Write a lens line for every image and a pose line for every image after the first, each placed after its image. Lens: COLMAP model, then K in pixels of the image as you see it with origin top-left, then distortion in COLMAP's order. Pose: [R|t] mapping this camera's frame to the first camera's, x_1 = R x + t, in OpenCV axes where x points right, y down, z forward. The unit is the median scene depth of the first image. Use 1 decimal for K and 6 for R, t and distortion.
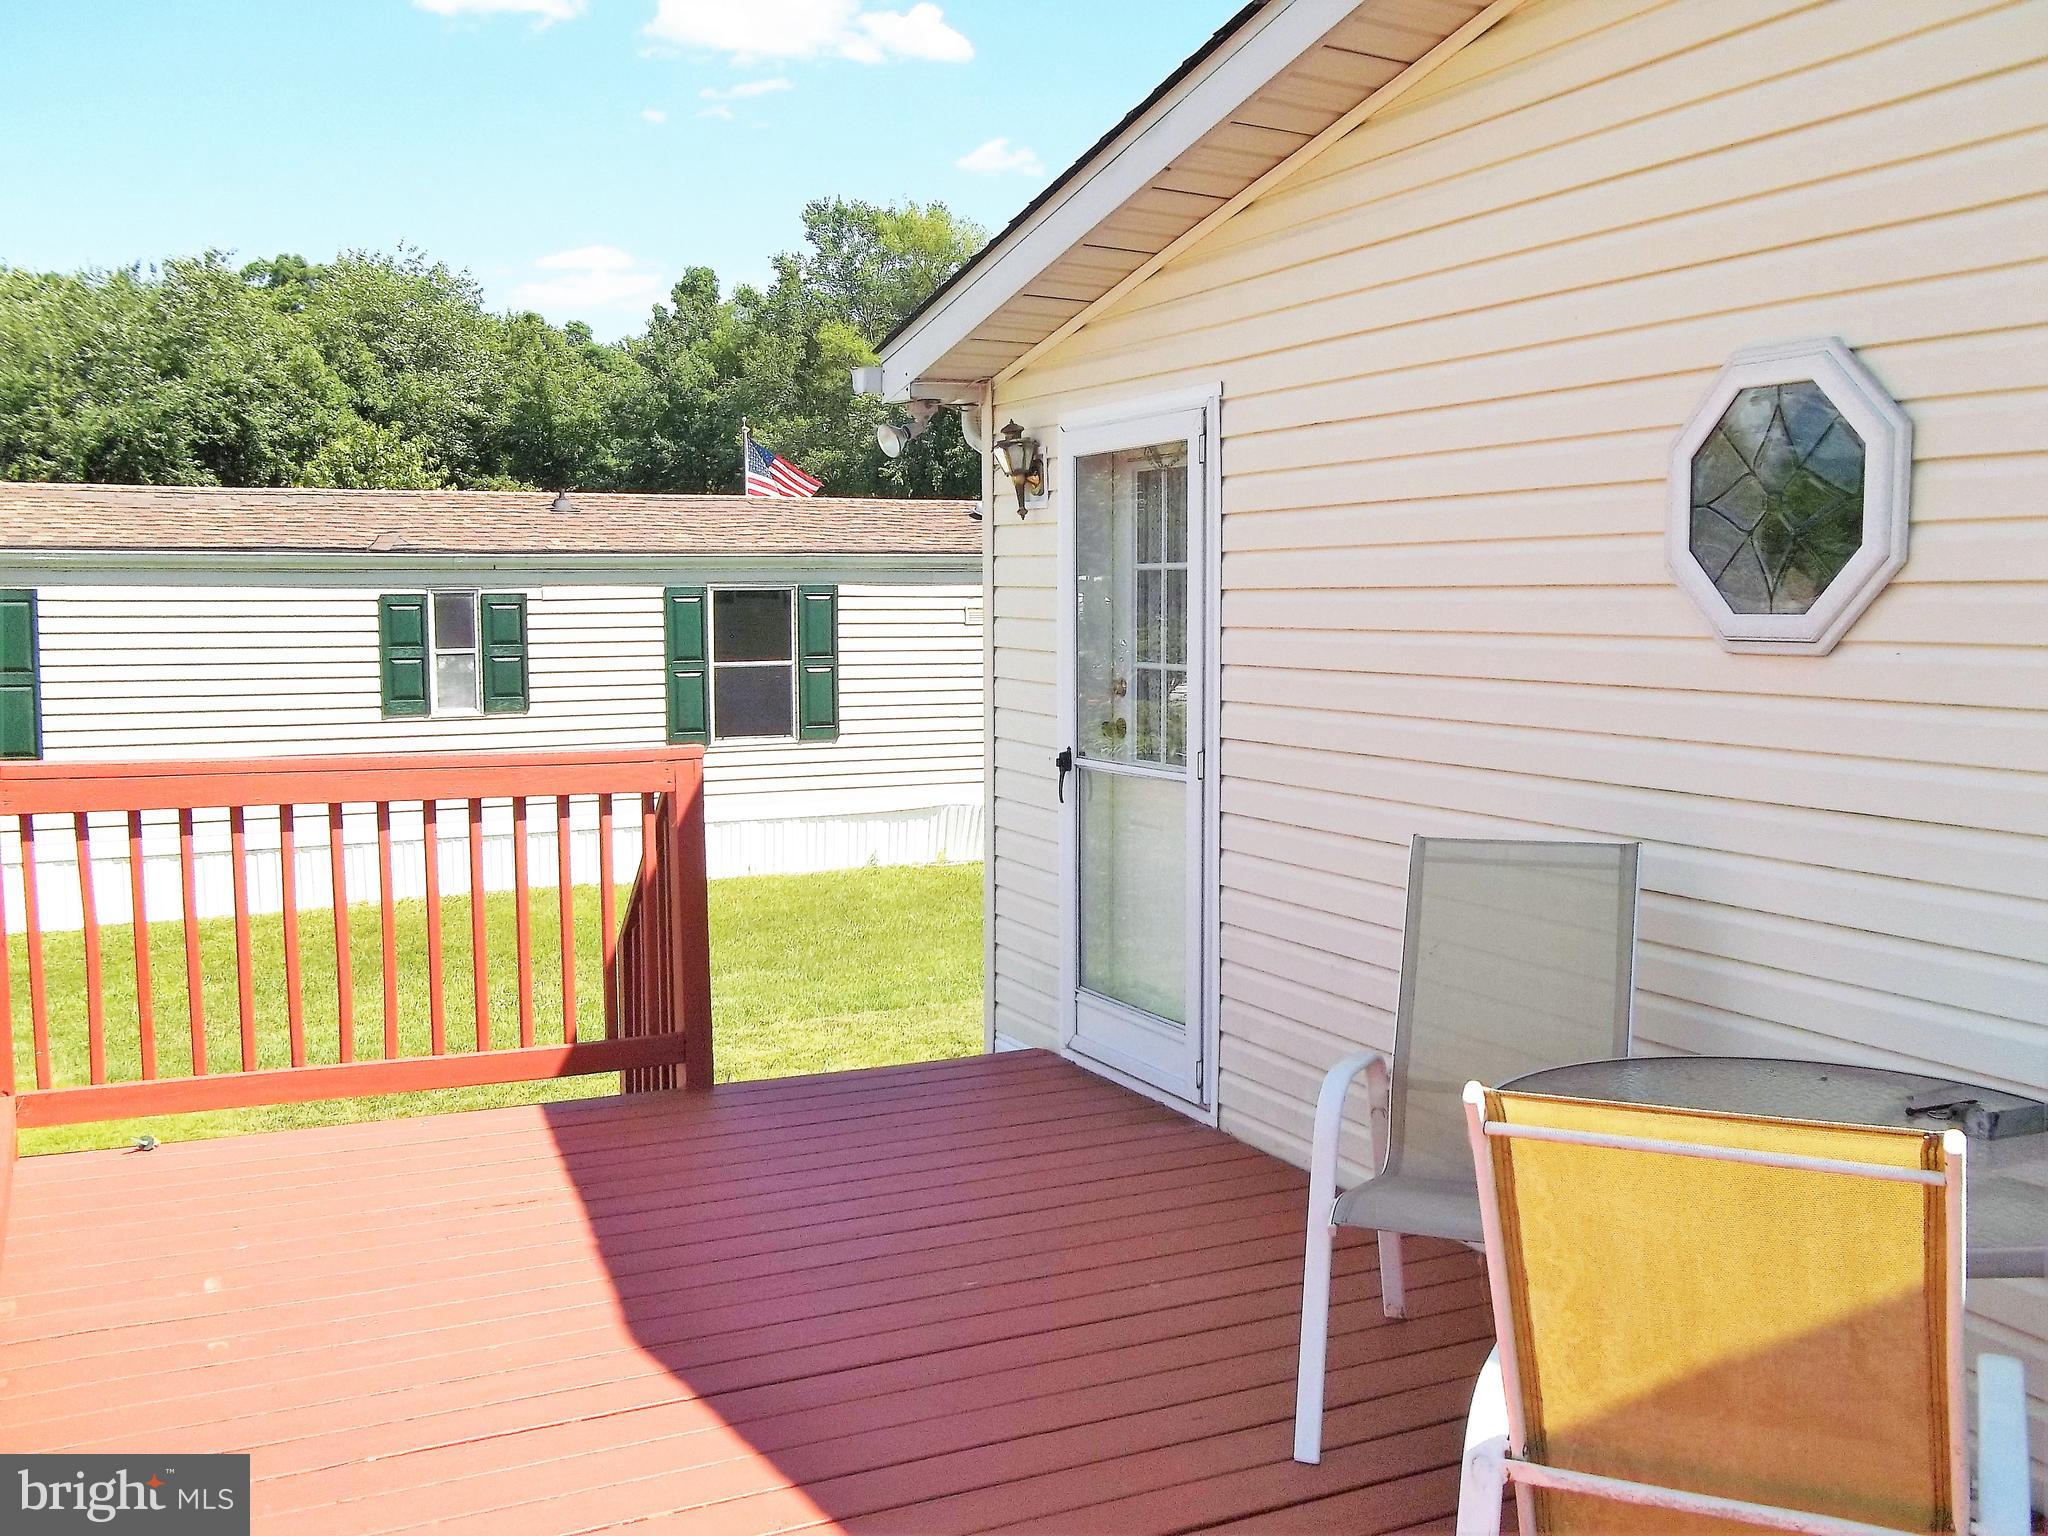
lens RADIAL K [[1953.2, 0, 1035.3], [0, 1953.2, 773.4], [0, 0, 1]] dist [-0.006700, -0.003322]
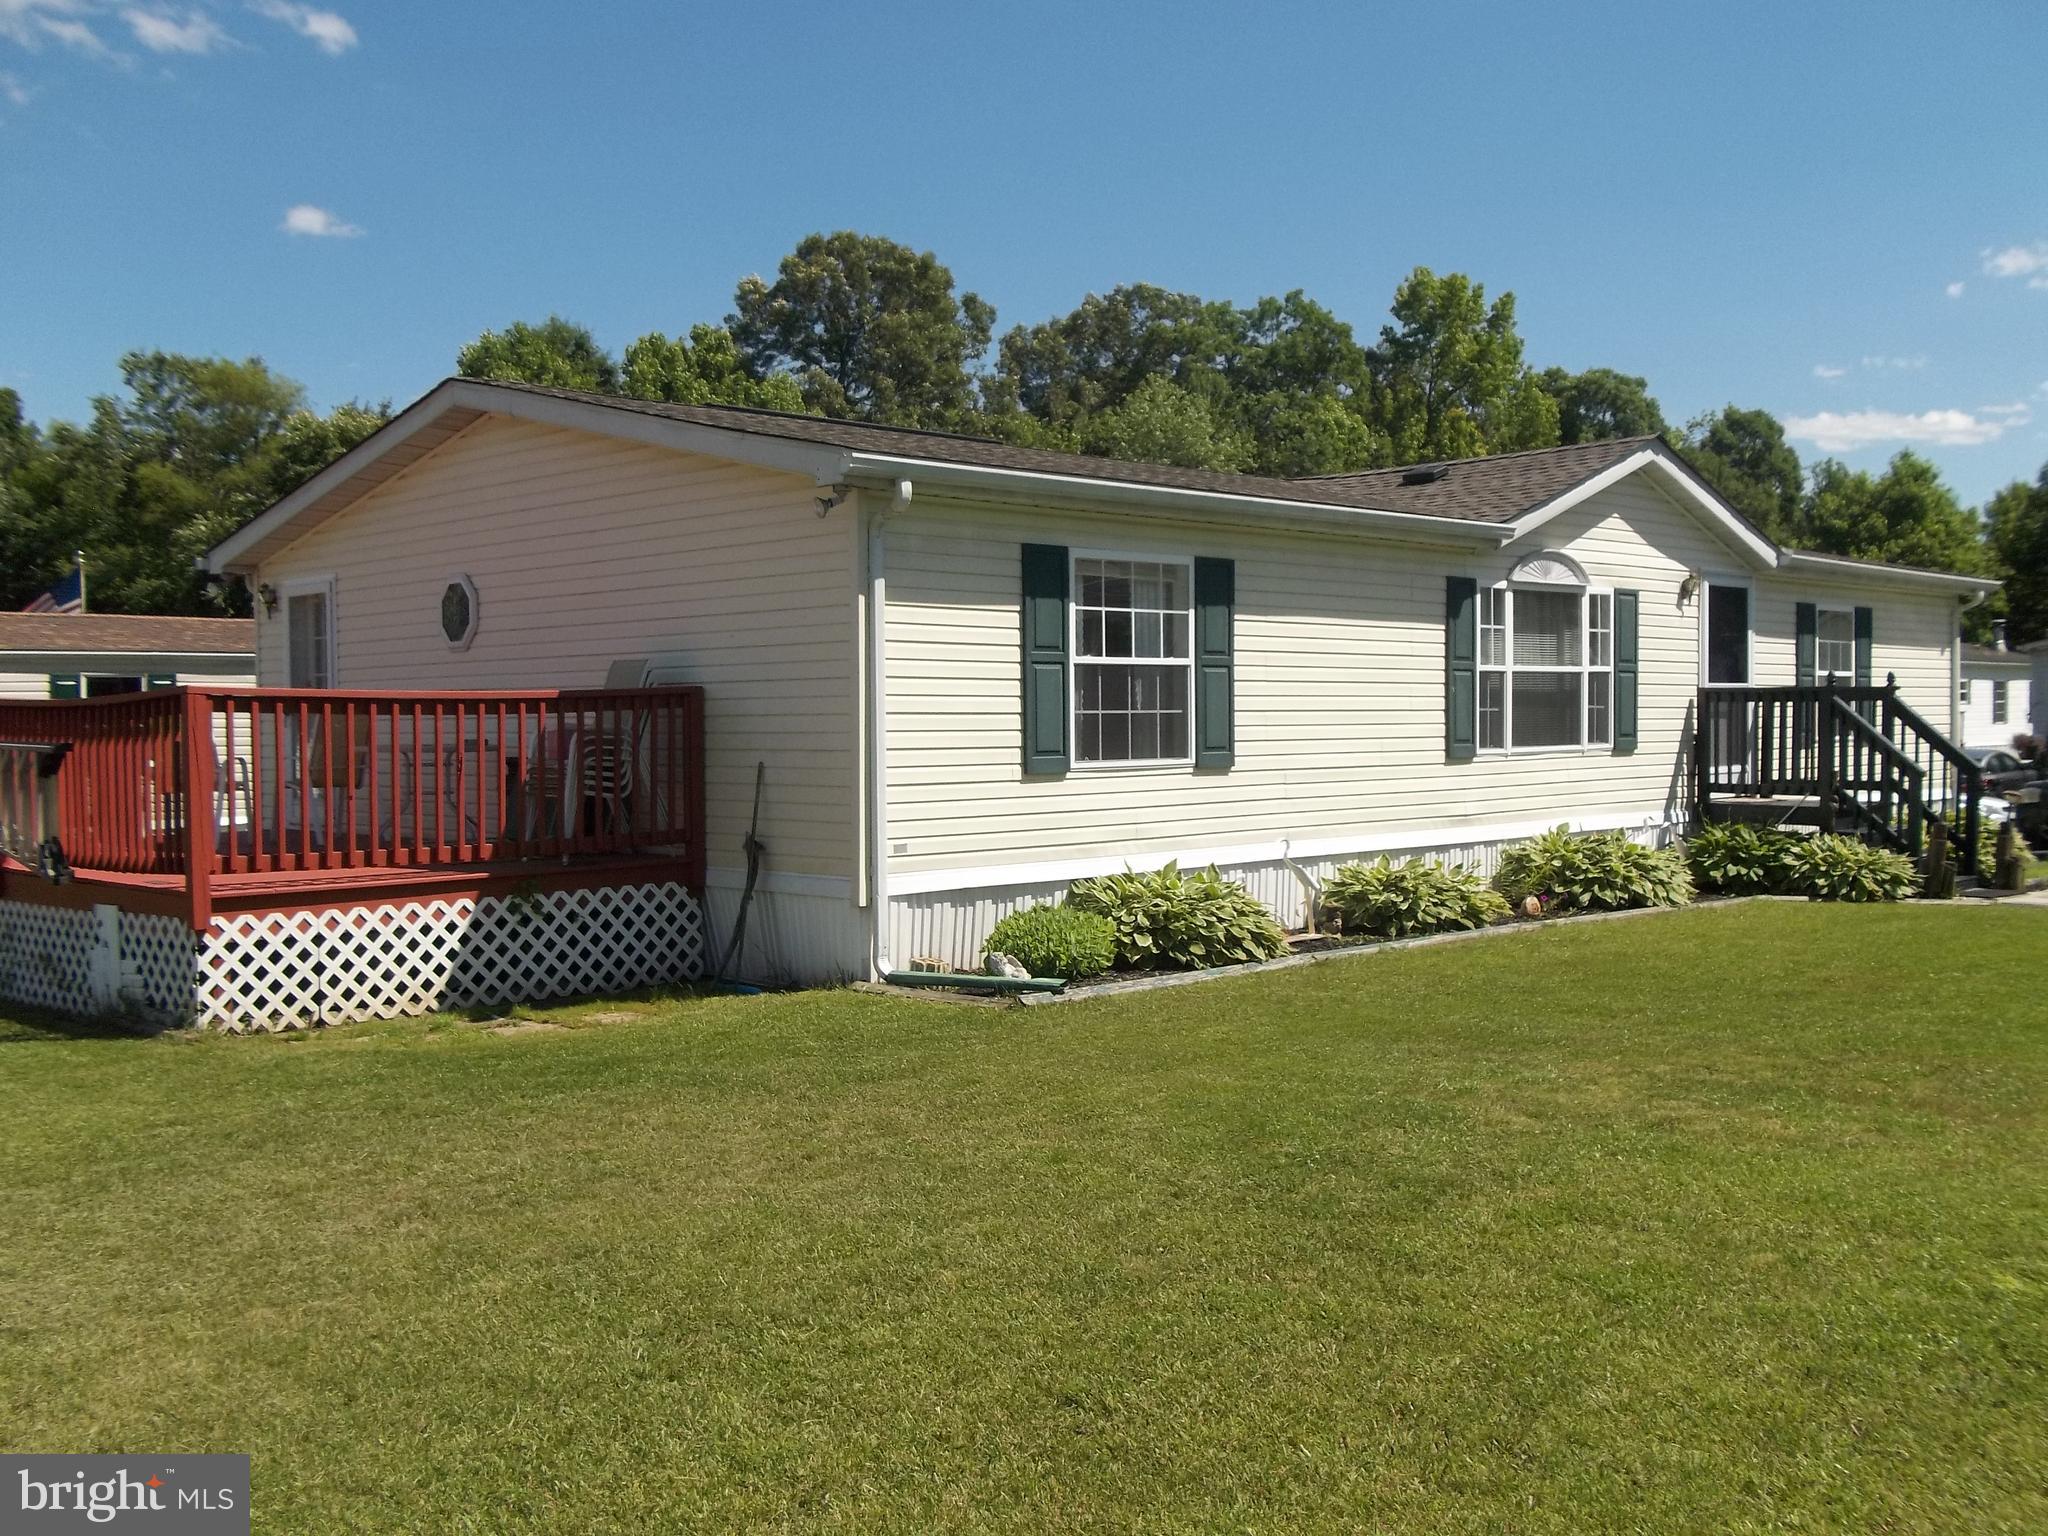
lens RADIAL K [[1953.2, 0, 1035.3], [0, 1953.2, 773.4], [0, 0, 1]] dist [-0.006700, -0.003322]
pose [[0.947593, -0.017395, 0.319007, 0.013743], [0.037936, 0.997579, -0.058291, 0.028098], [-0.317221, 0.067338, 0.945958, -0.188988]]
